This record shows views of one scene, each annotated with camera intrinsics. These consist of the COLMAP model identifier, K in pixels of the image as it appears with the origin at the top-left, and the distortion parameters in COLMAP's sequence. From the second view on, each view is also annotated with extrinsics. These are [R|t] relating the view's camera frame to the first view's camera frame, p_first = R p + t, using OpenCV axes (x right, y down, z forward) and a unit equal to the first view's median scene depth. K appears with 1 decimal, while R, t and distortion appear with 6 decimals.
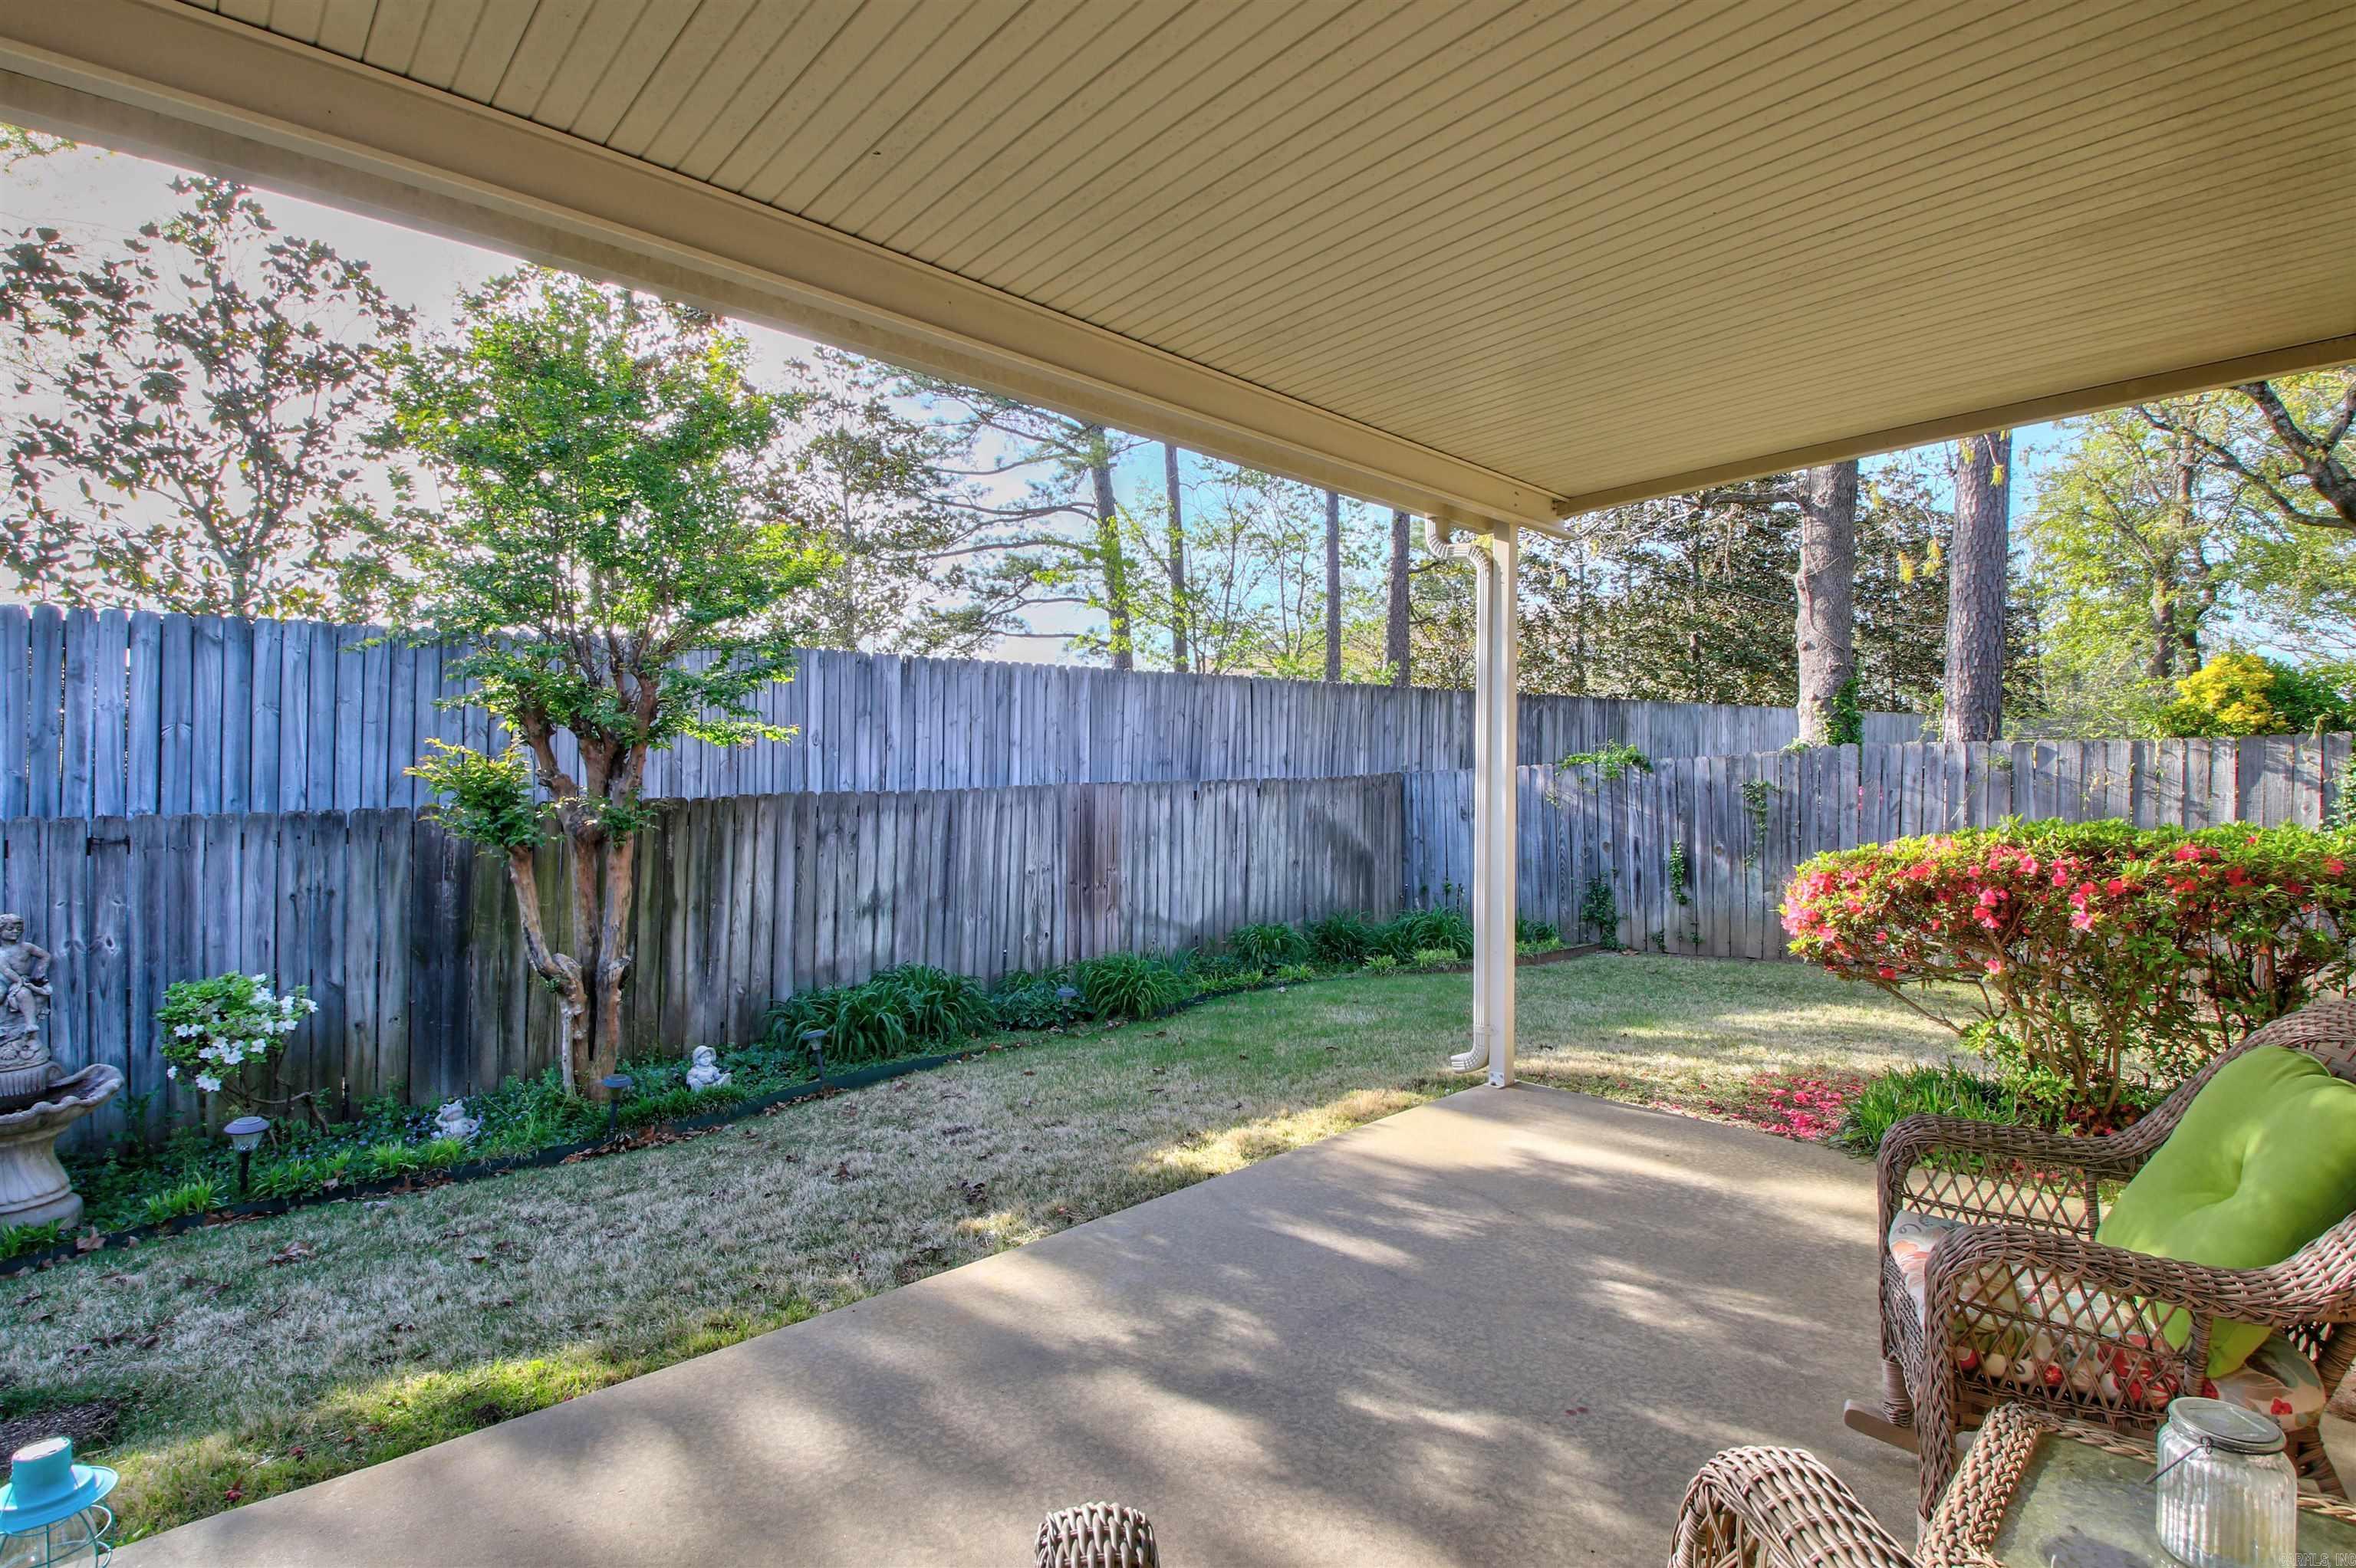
lens RADIAL K [[1086.7, 0, 1179.8], [0, 1086.7, 799.2], [0, 0, 1]] dist [0.005817, 0.000746]
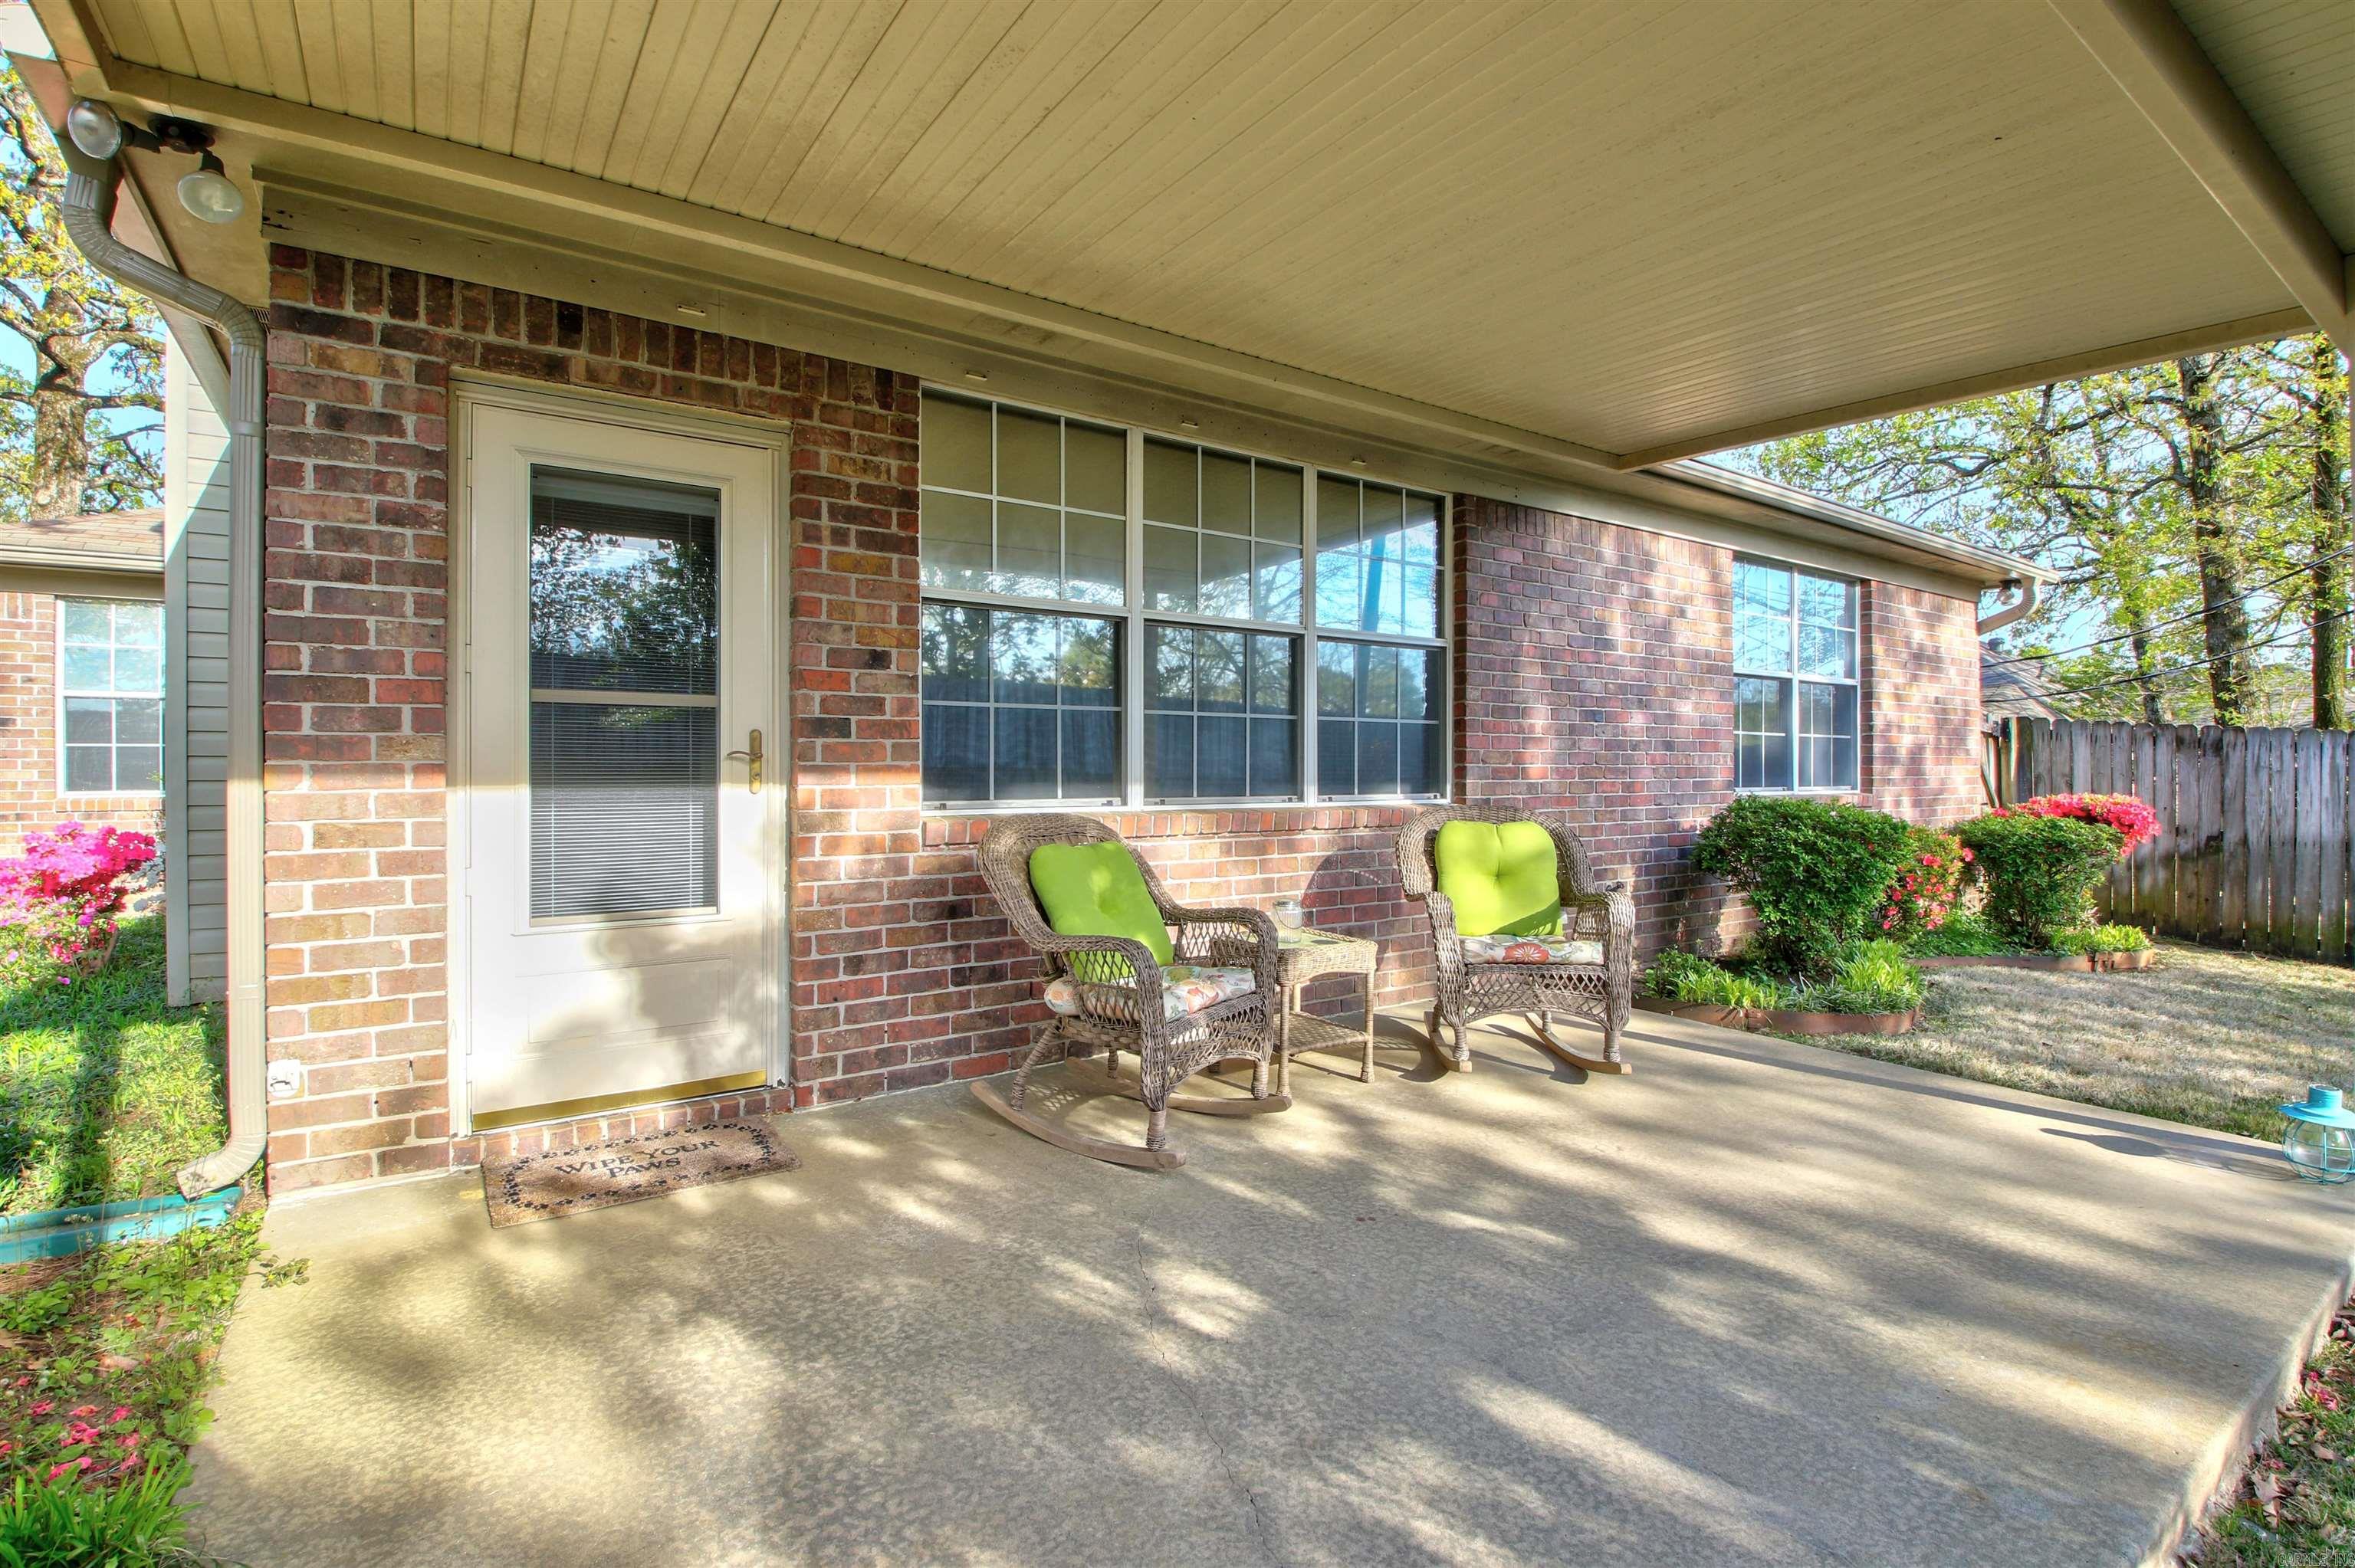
lens RADIAL K [[1086.2, 0, 1181.6], [0, 1086.2, 772.2], [0, 0, 1]] dist [0.005817, 0.000746]
pose [[-0.988336, -0.001733, 0.152282, 0.272884], [-0.001887, 0.999998, -0.000864, 0.050024], [-0.152280, -0.001142, -0.988337, 1.572339]]
